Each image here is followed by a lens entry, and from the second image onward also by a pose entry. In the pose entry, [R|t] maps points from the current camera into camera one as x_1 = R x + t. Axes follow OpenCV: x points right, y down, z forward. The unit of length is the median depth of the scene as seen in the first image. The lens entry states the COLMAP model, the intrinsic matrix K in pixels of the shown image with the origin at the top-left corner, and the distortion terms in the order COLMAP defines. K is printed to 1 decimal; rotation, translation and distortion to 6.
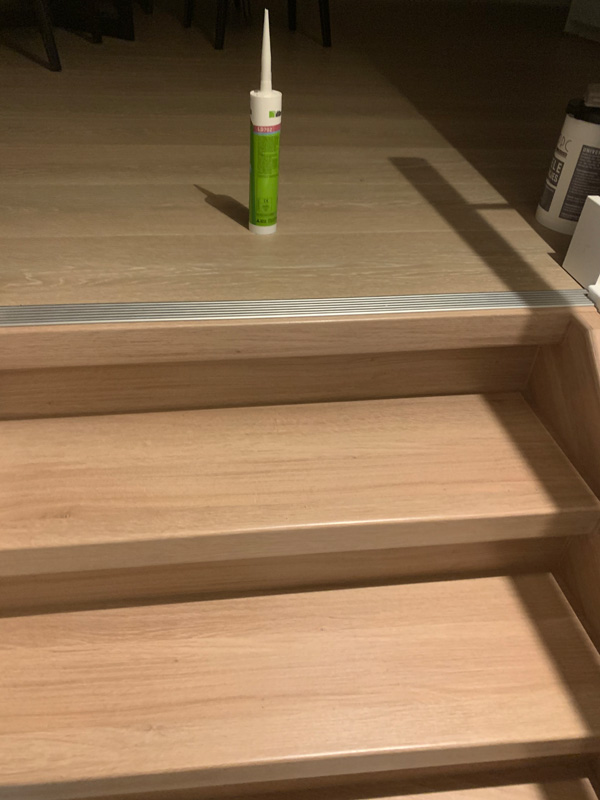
lens RADIAL K [[605.7, 0, 288.7], [0, 605.7, 398.3], [0, 0, 1]] dist [0.046573, -0.059275]
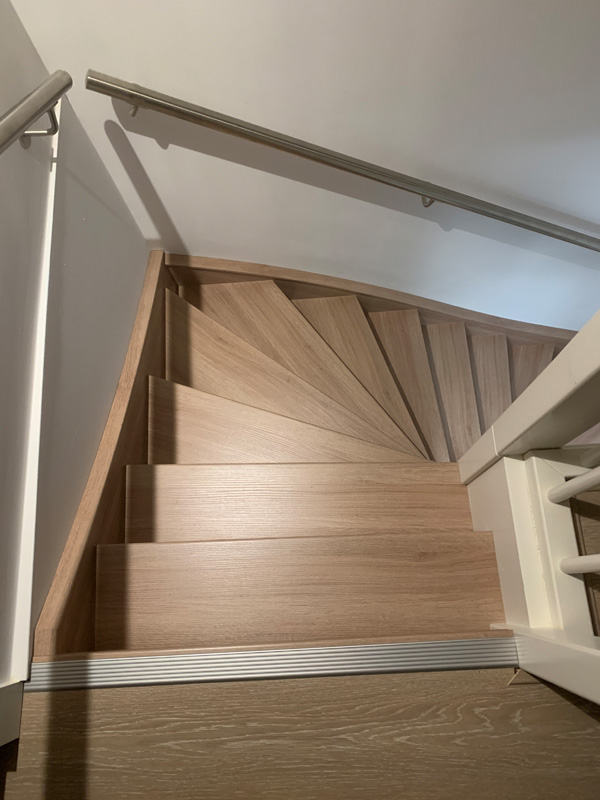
lens RADIAL K [[605.7, 0, 288.7], [0, 605.7, 398.3], [0, 0, 1]] dist [0.046573, -0.059275]
pose [[-0.993965, -0.100302, 0.044430, -0.024956], [0.079184, -0.375685, 0.923358, -1.123581], [-0.075923, 0.921304, 0.381360, -0.020988]]
